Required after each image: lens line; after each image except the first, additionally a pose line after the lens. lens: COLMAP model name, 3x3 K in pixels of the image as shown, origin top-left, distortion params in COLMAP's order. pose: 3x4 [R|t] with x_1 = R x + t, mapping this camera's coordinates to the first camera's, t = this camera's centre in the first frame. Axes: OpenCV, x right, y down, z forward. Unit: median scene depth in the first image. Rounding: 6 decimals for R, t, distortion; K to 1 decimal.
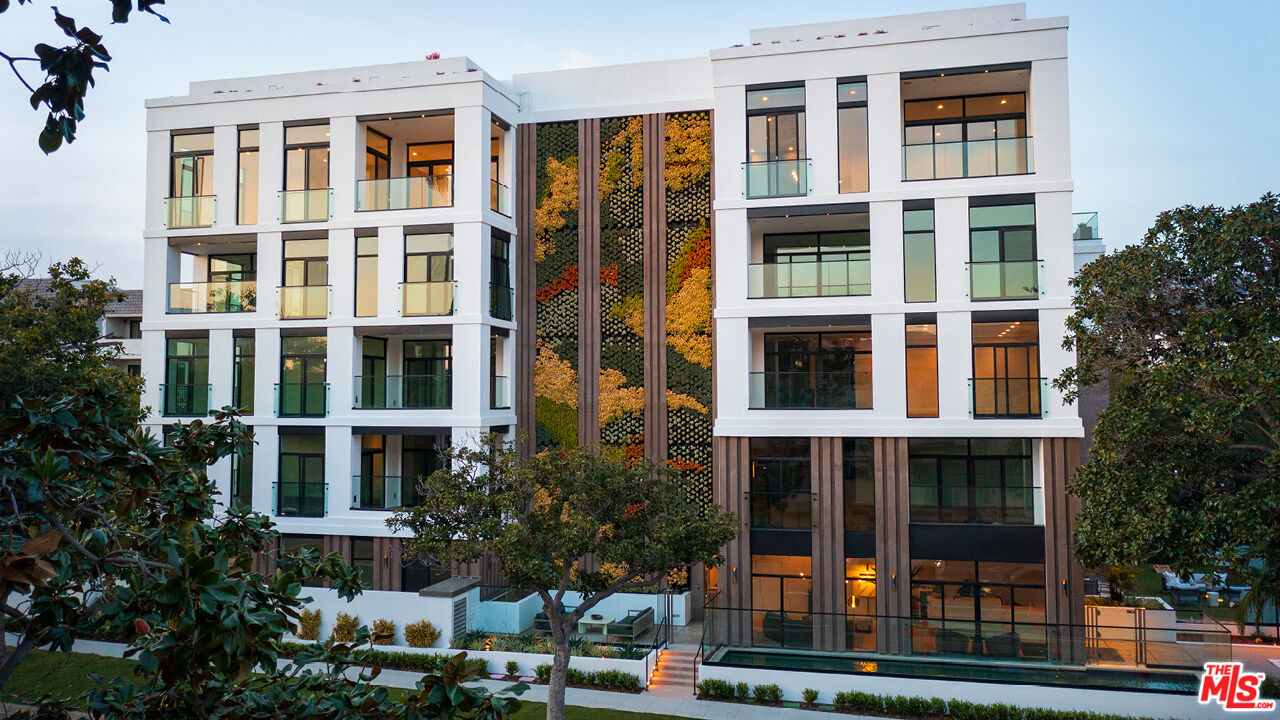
lens RADIAL K [[1034.6, 0, 640.6], [0, 1034.6, 364.6], [0, 0, 1]] dist [0.033673, 0.013457]
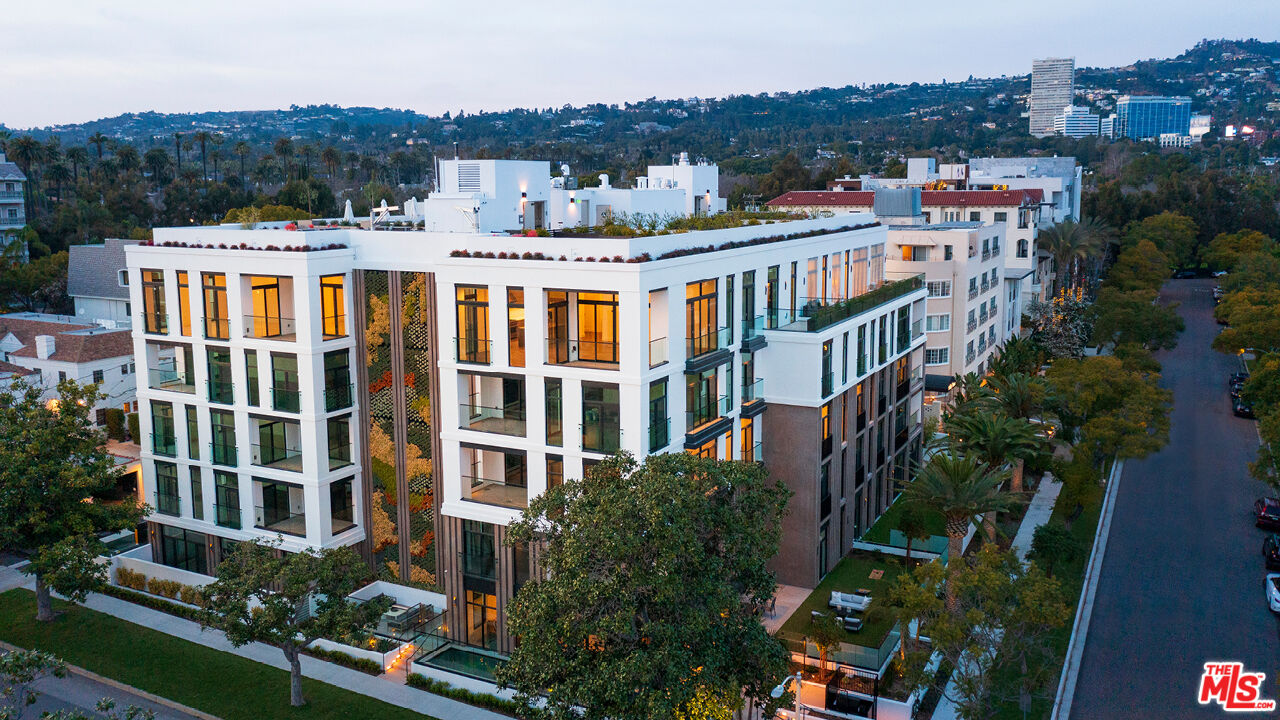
lens RADIAL K [[1034.6, 0, 644.7], [0, 1034.6, 363.5], [0, 0, 1]] dist [0.033673, 0.013457]
pose [[0.974336, 0.043023, -0.220947, 0.607471], [0.005517, 0.976705, 0.214516, -0.417690], [0.225029, -0.210230, 0.951402, -0.300174]]
